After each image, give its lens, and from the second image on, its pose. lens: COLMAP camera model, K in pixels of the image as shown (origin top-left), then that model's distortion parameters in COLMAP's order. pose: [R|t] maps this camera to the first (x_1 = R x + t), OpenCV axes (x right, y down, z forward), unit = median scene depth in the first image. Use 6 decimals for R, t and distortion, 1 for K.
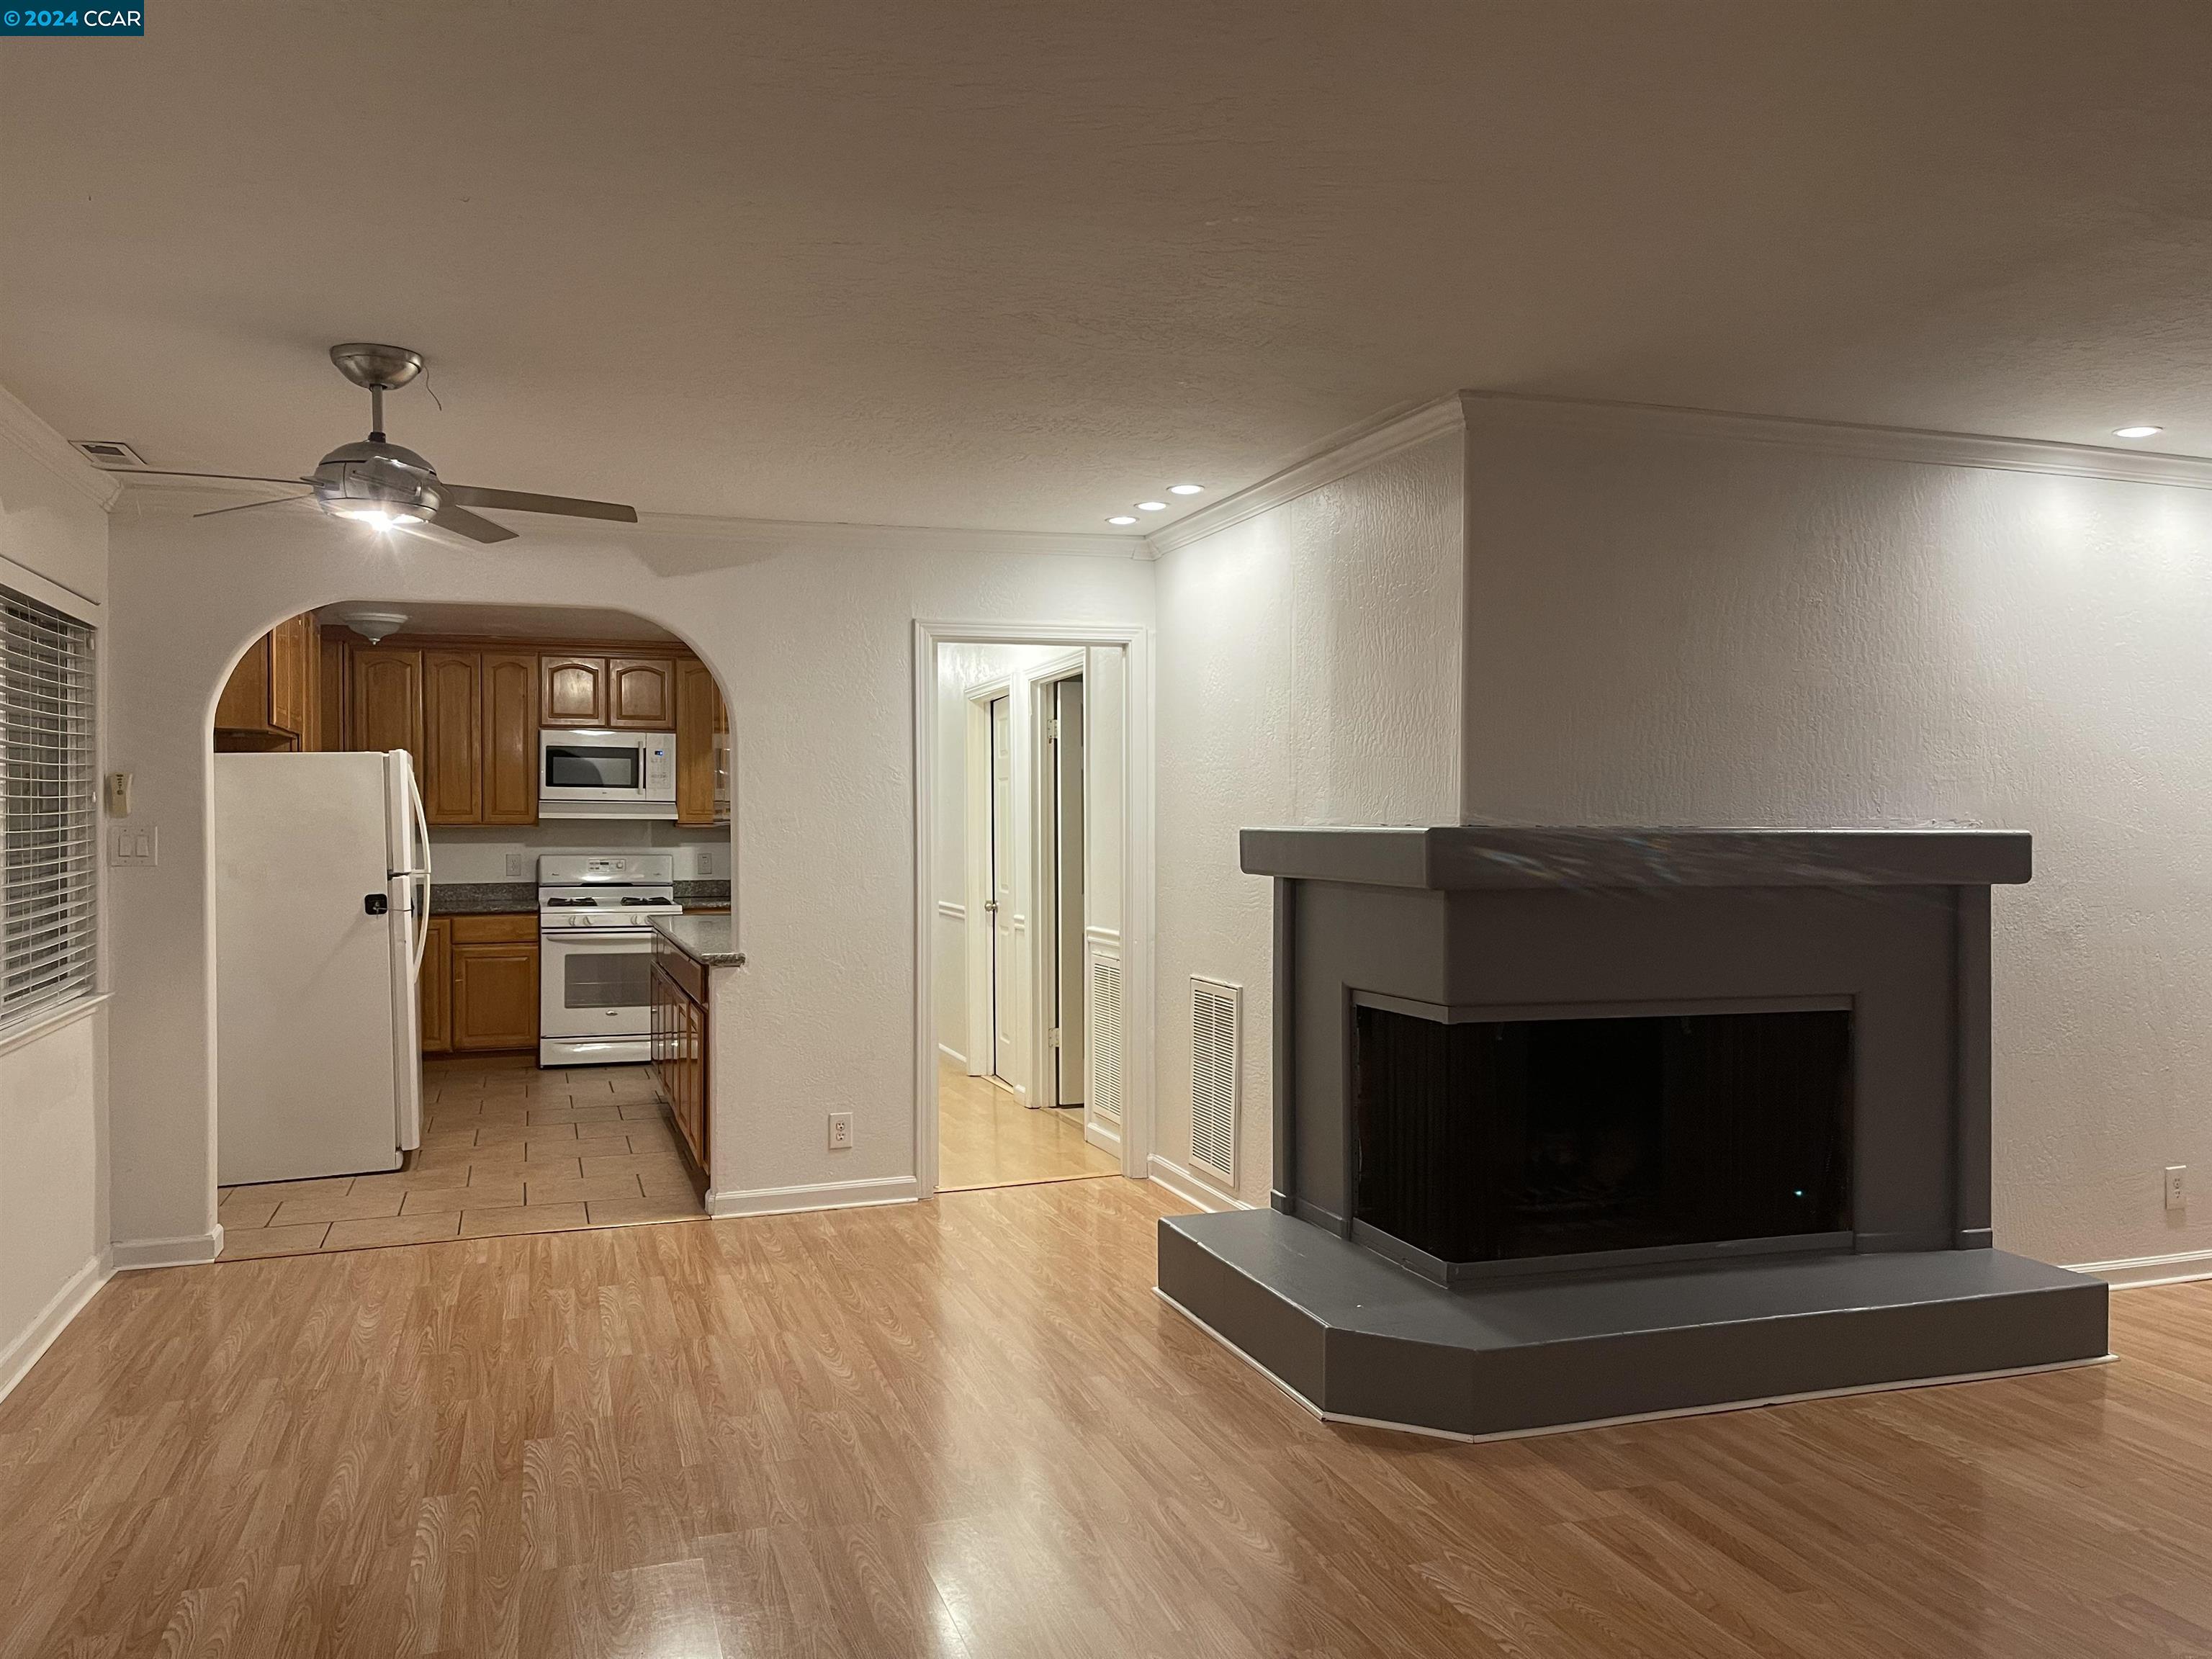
lens RADIAL K [[1694.5, 0, 1107.7], [0, 1694.5, 829.4], [0, 0, 1]] dist [0.061718, -0.094136]
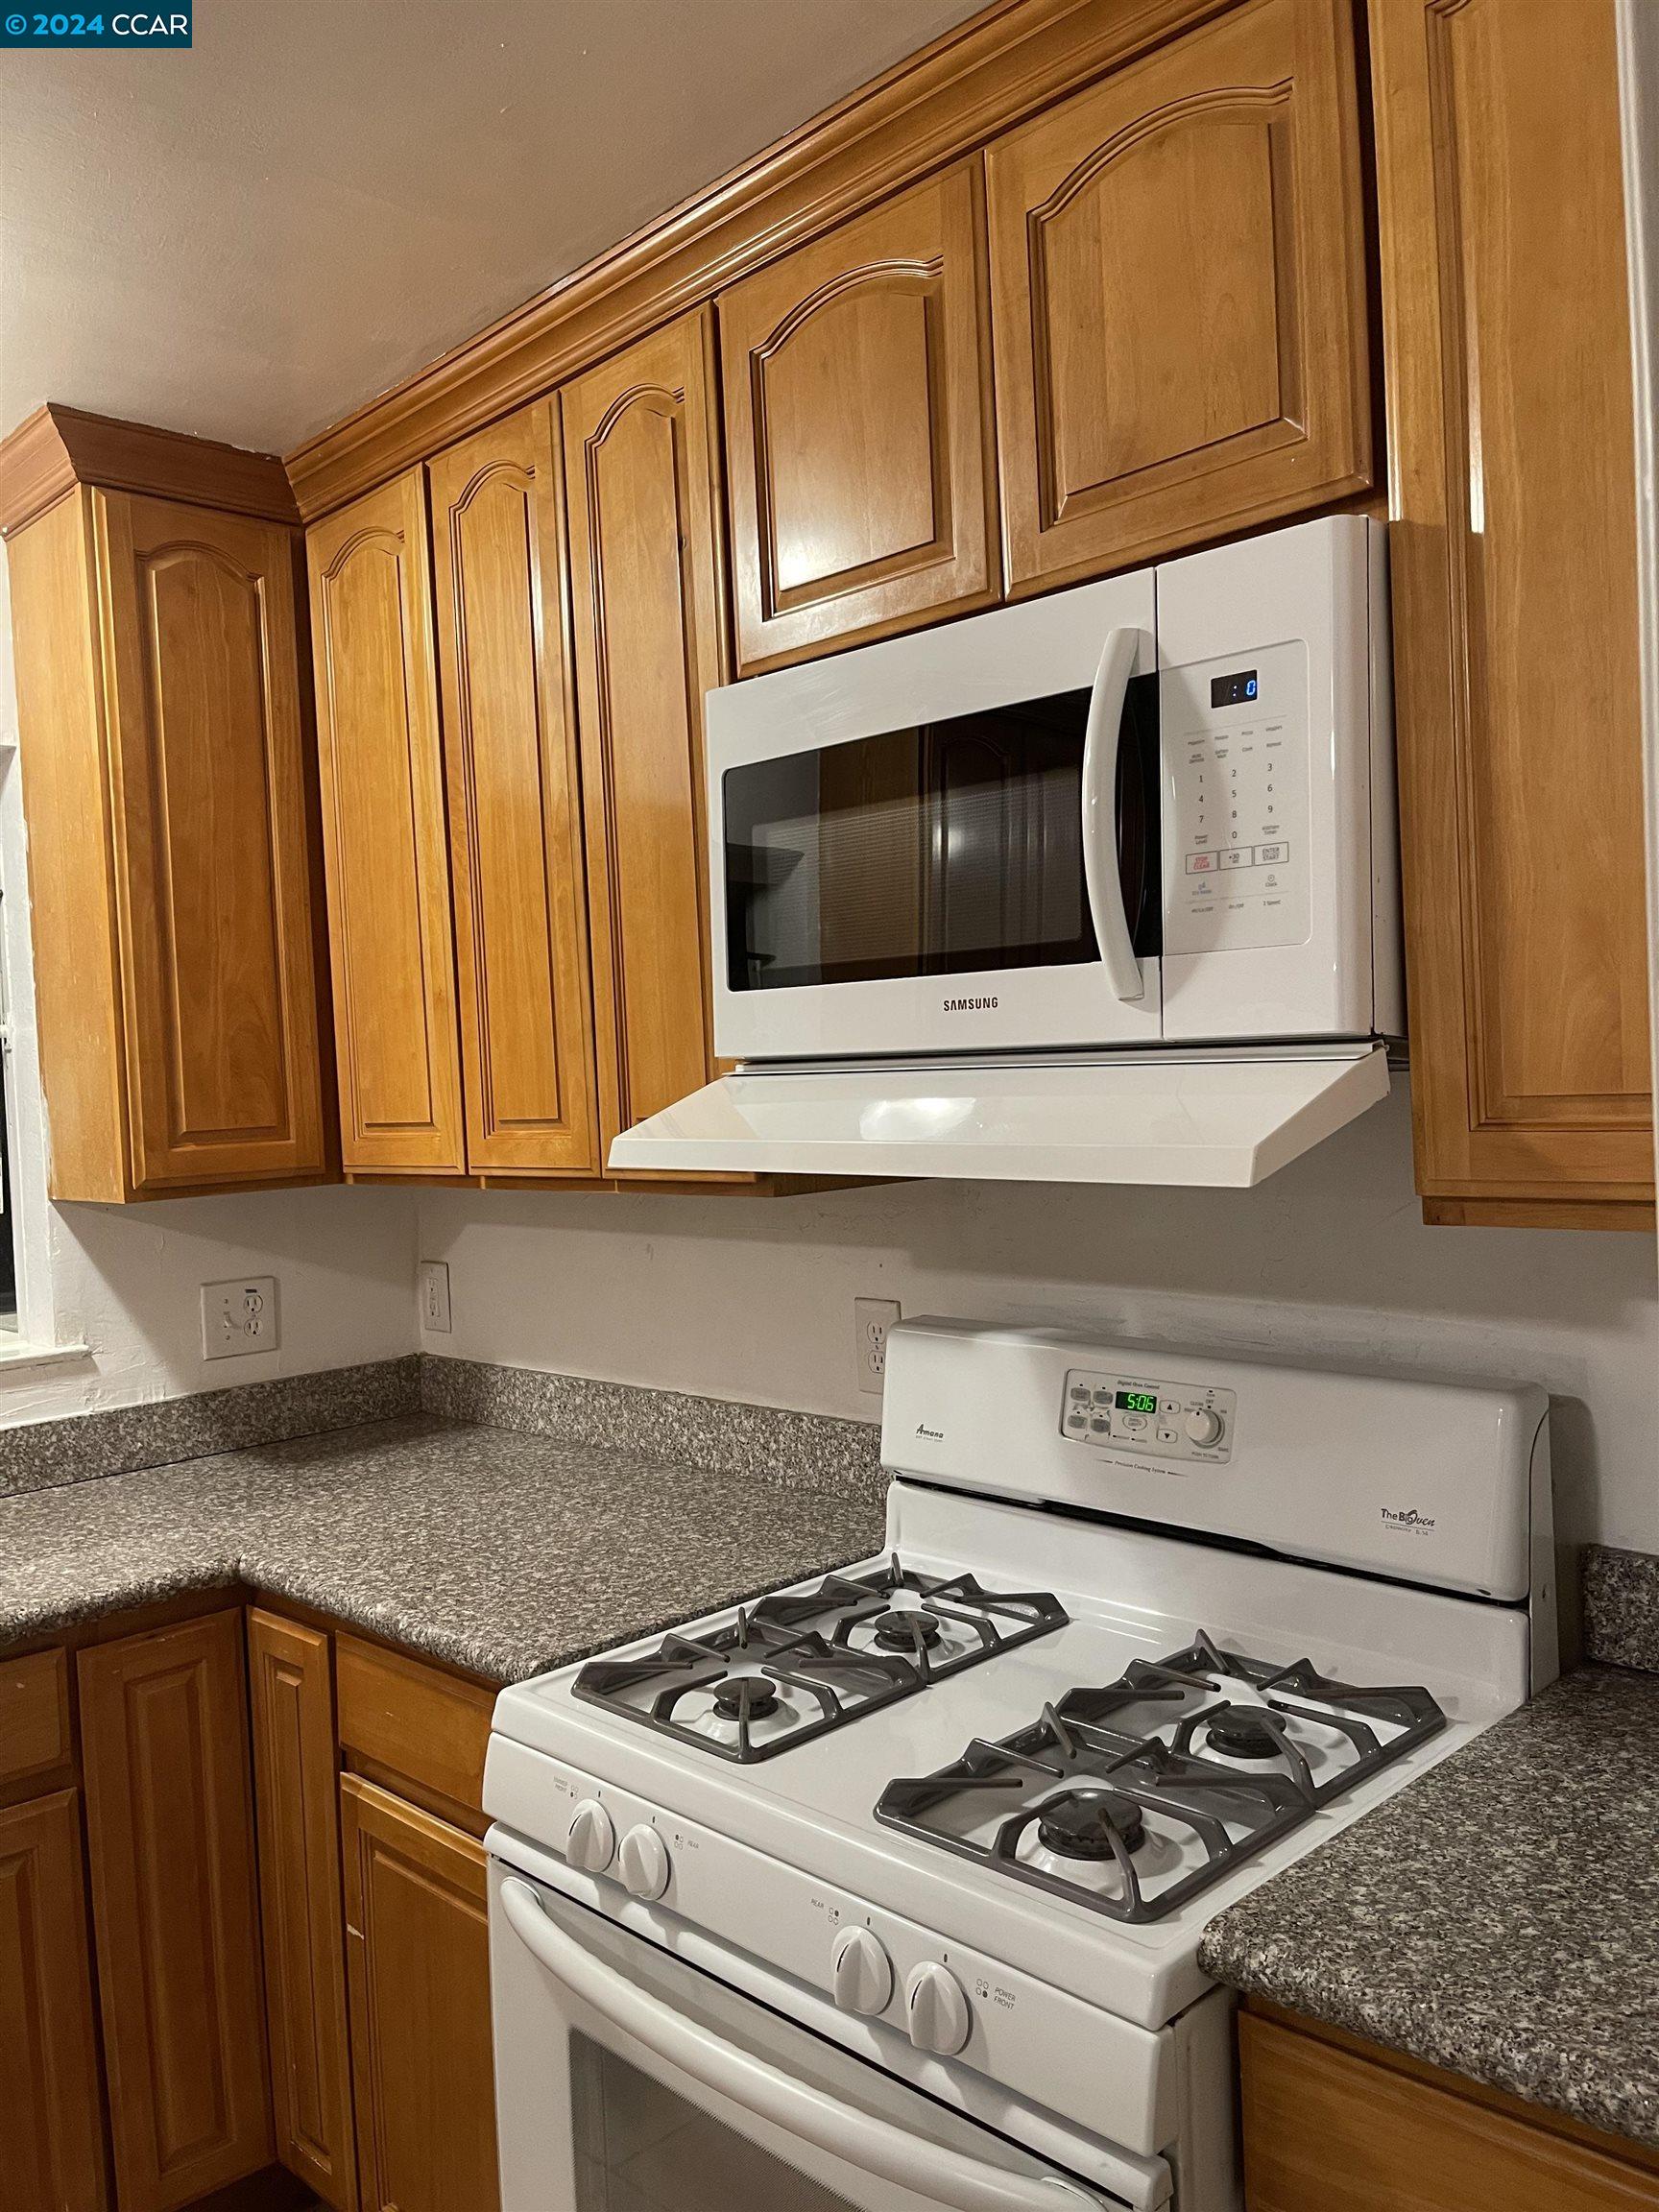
lens RADIAL K [[1694.5, 0, 820.9], [0, 1694.5, 1101.6], [0, 0, 1]] dist [0.061718, -0.094136]
pose [[0.426814, -0.000942, -0.904339, -0.154154], [0.037638, 0.999151, 0.016723, -0.015272], [0.903556, -0.041176, 0.426488, 0.915988]]
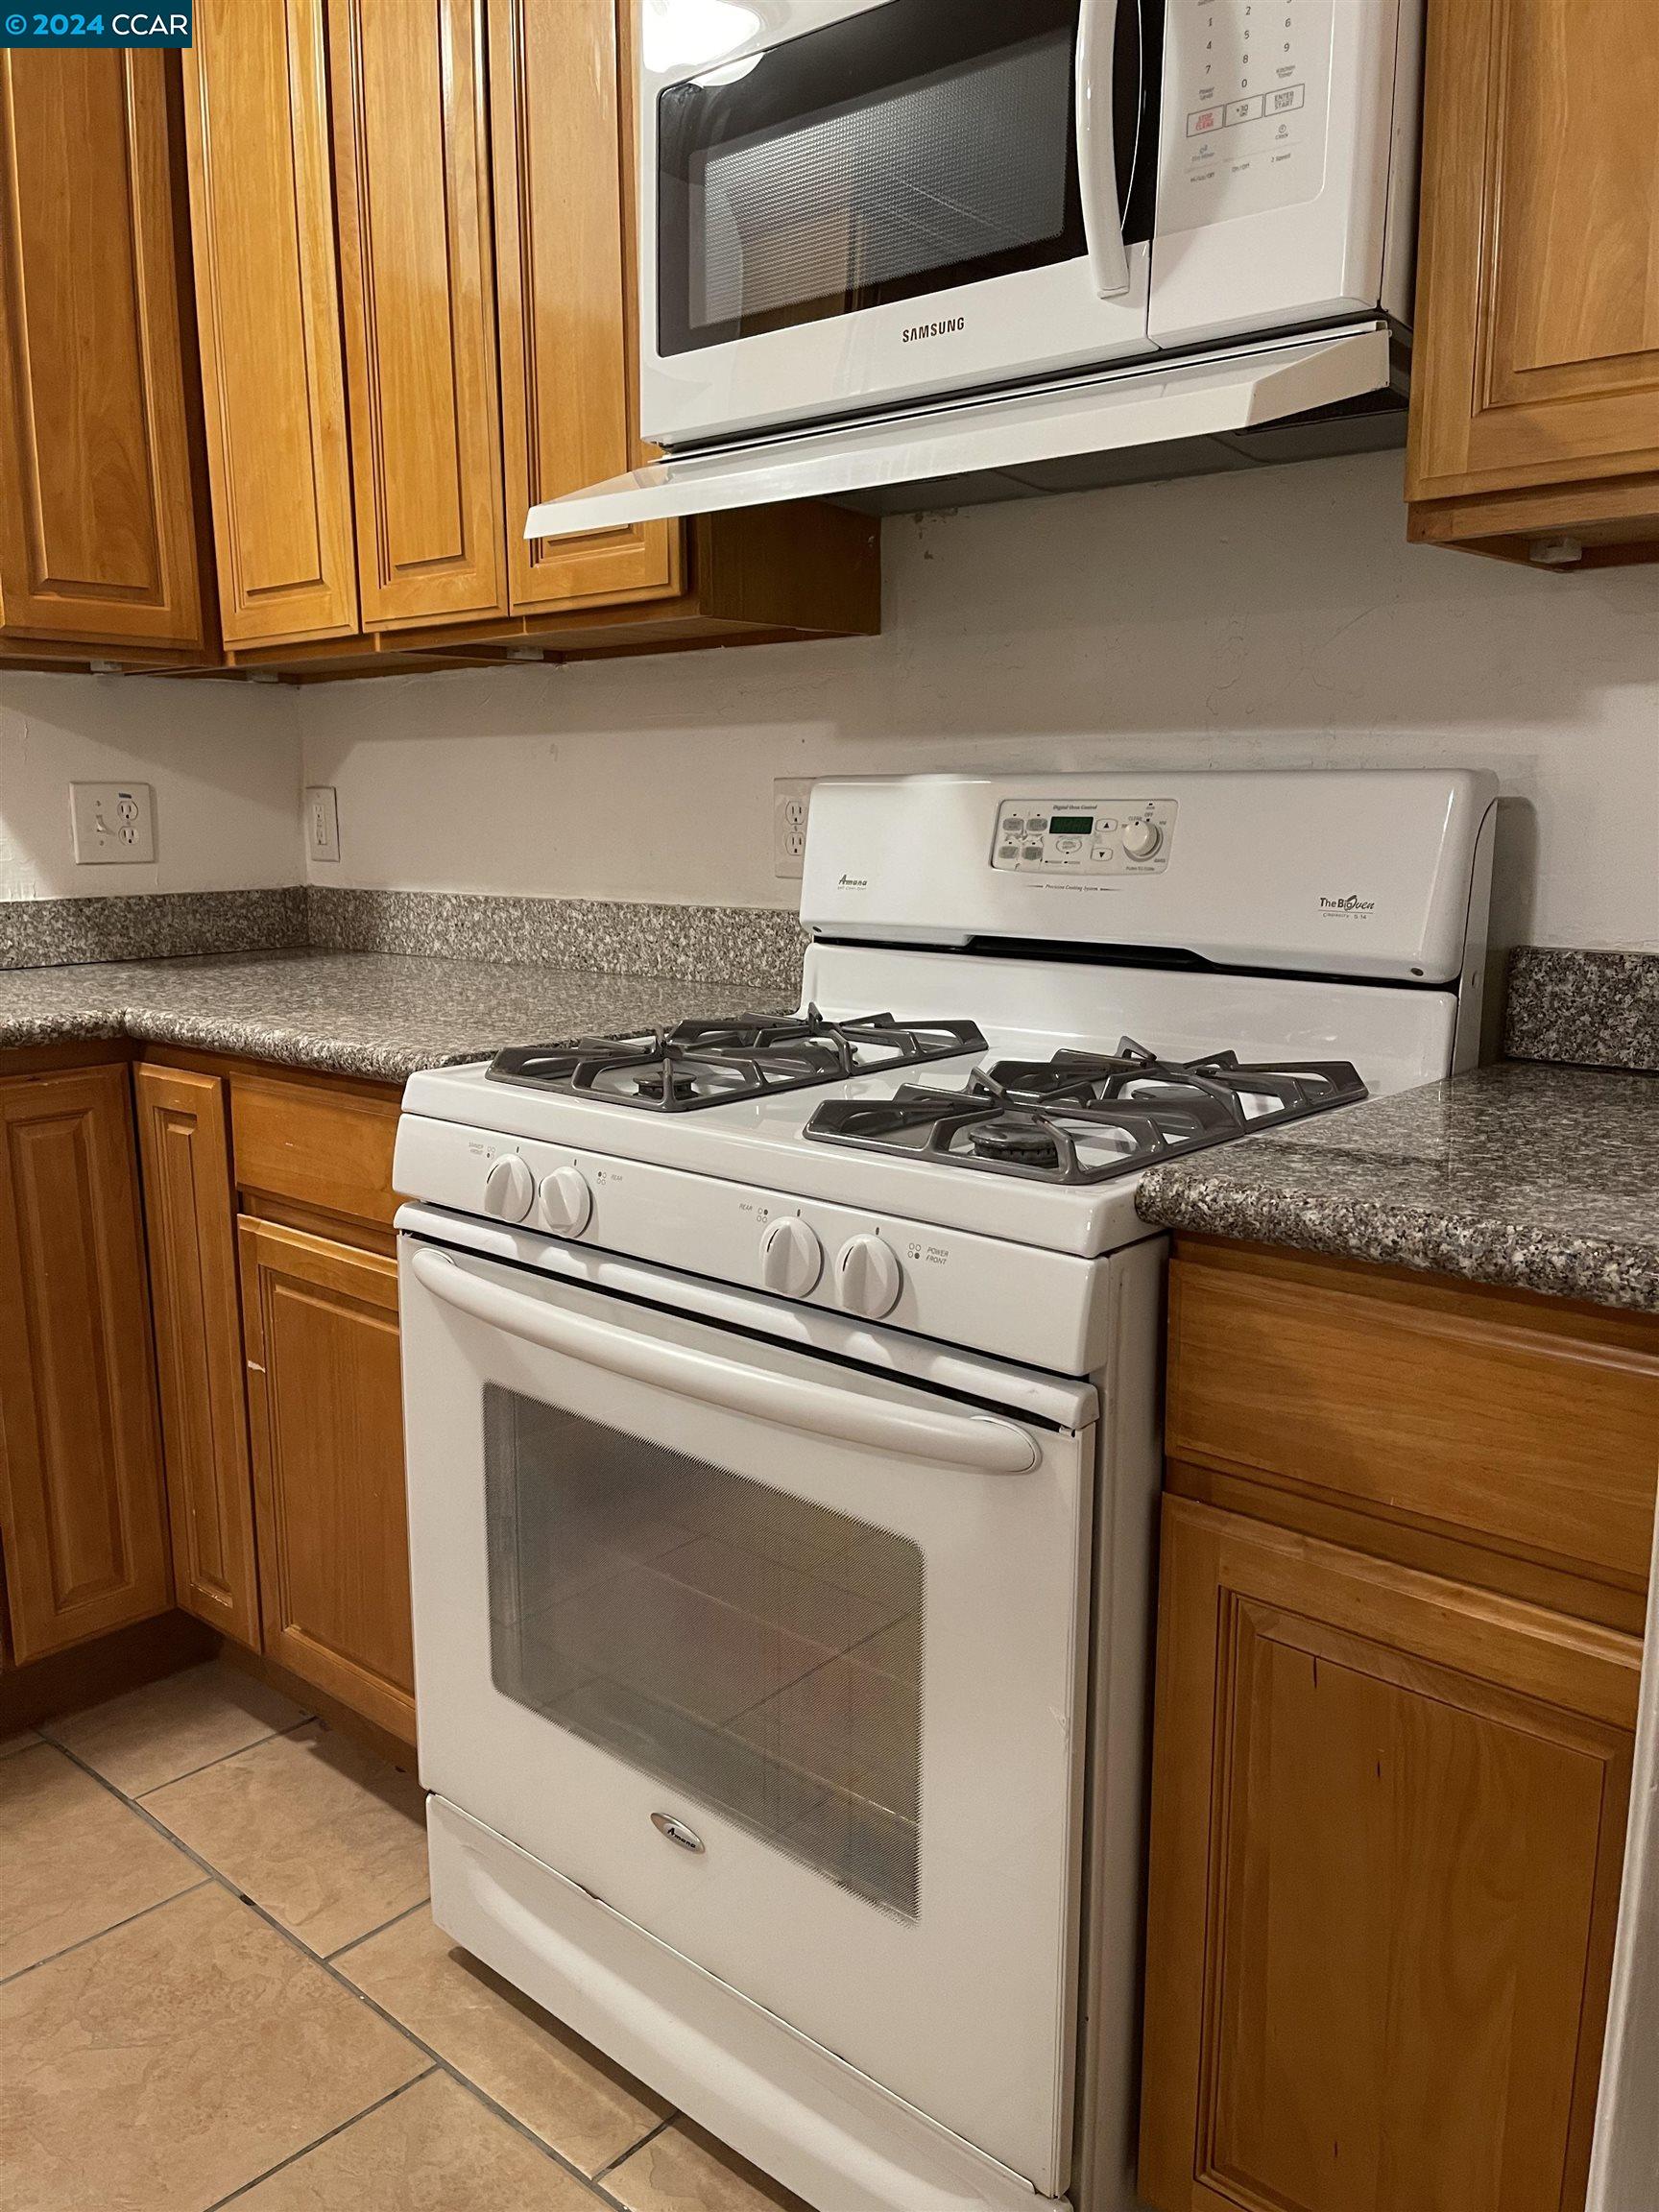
lens RADIAL K [[1694.5, 0, 815.2], [0, 1694.5, 1116.9], [0, 0, 1]] dist [0.061718, -0.094136]
pose [[0.483756, 0.161332, -0.860205, -0.160419], [-0.003646, 0.983226, 0.182354, 0.018244], [0.875195, -0.085079, 0.476230, 0.912879]]
